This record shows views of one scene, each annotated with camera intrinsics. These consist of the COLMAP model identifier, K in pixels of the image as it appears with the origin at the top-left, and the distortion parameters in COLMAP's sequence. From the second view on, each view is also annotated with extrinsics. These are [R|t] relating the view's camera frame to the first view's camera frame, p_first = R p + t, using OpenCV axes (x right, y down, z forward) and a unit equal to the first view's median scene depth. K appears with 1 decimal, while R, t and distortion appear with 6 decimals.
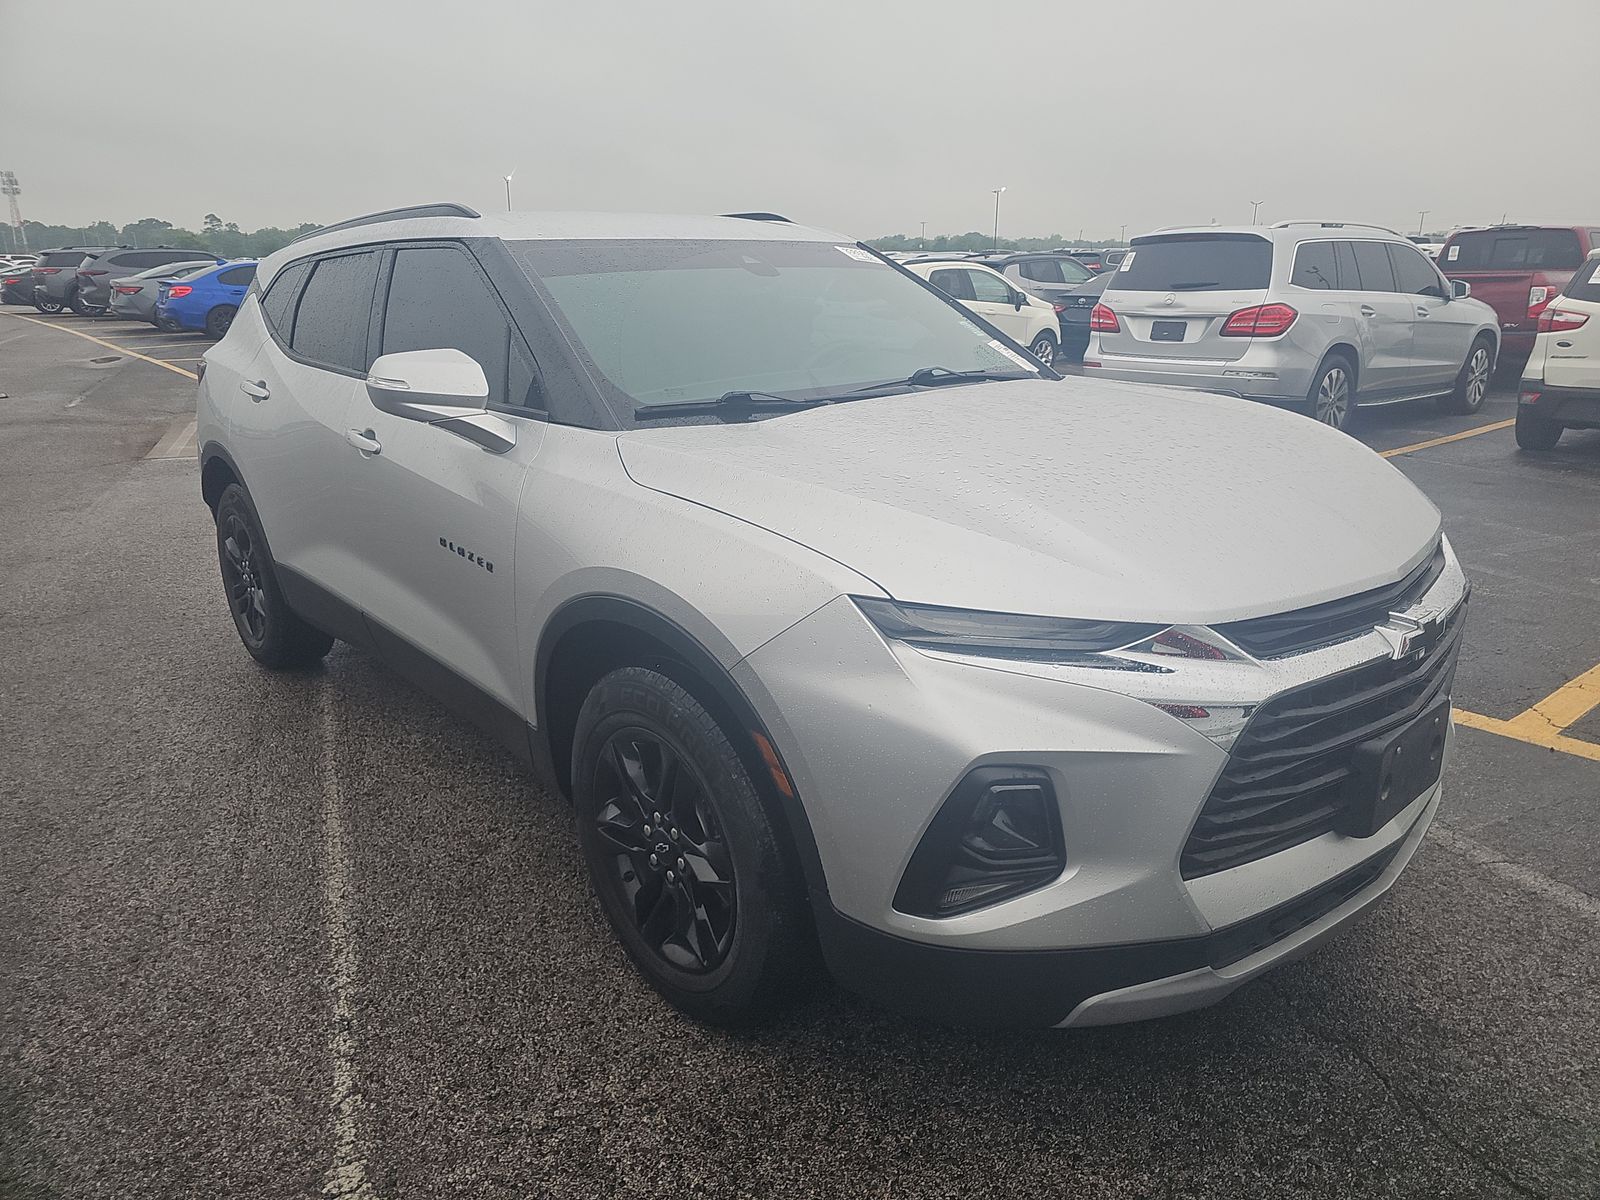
lens RADIAL K [[1060.3, 0, 809.0], [0, 1060.3, 587.8], [0, 0, 1]] dist [0.036051, -0.033031]
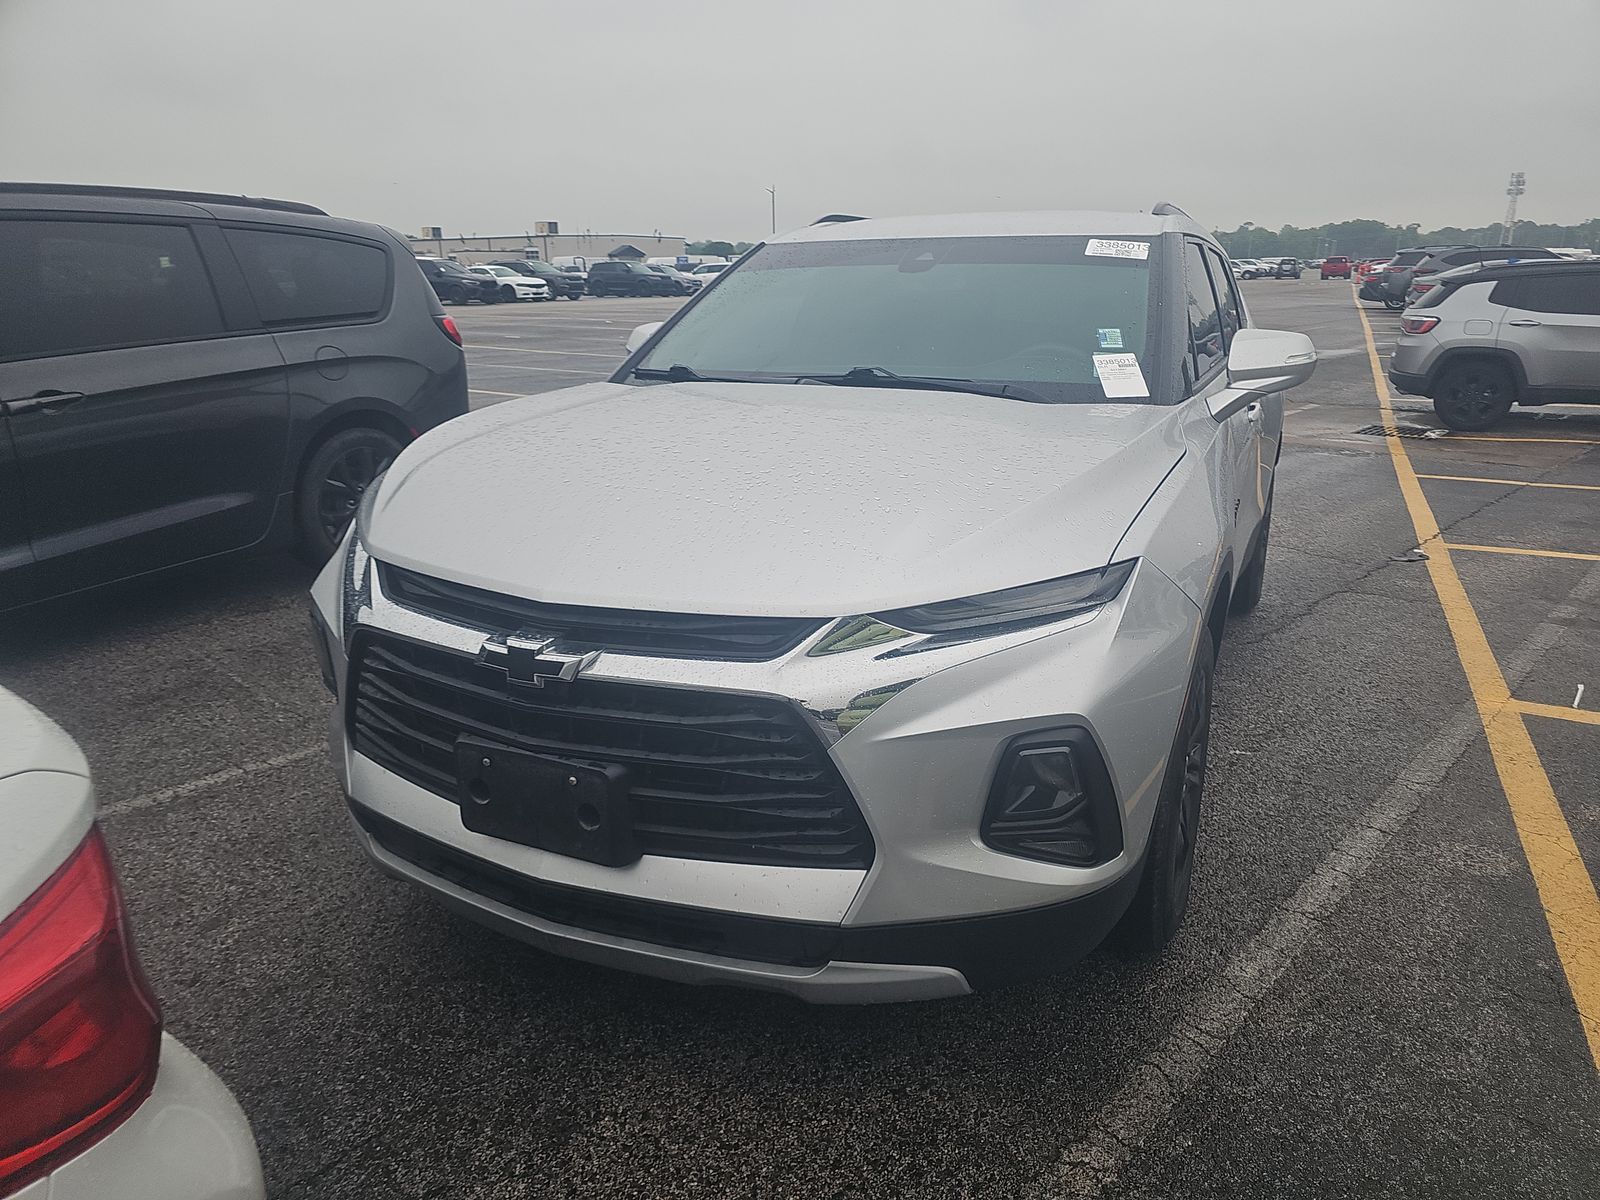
lens RADIAL K [[1060.3, 0, 814.2], [0, 1060.3, 605.2], [0, 0, 1]] dist [0.036051, -0.033031]
pose [[0.392922, 0.281777, -0.875337, 0.339075], [-0.268147, 0.945635, 0.184041, -0.055601], [0.879608, 0.162405, 0.447118, 0.184276]]
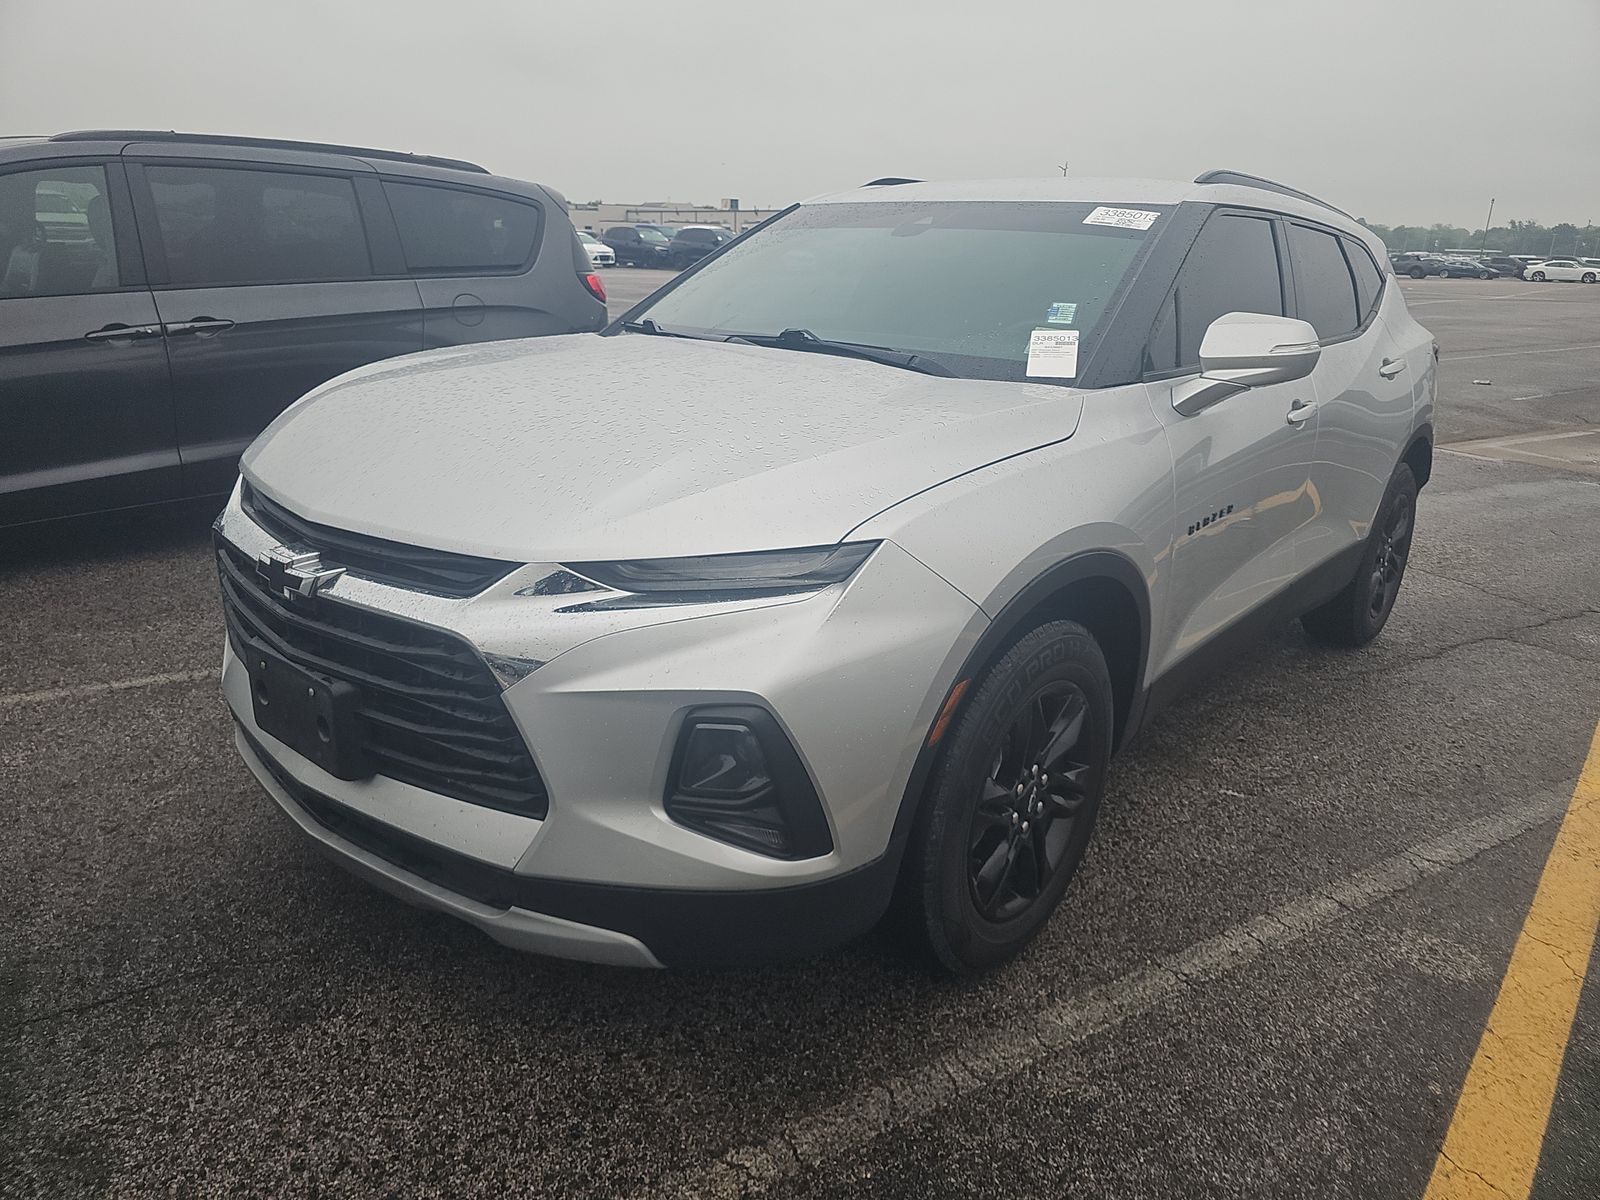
lens RADIAL K [[1060.3, 0, 789.9], [0, 1060.3, 598.8], [0, 0, 1]] dist [0.036051, -0.033031]
pose [[0.130940, 0.325969, -0.936268, 0.361007], [-0.321497, 0.907324, 0.270929, -0.081472], [0.937813, 0.265532, 0.223604, 0.281890]]
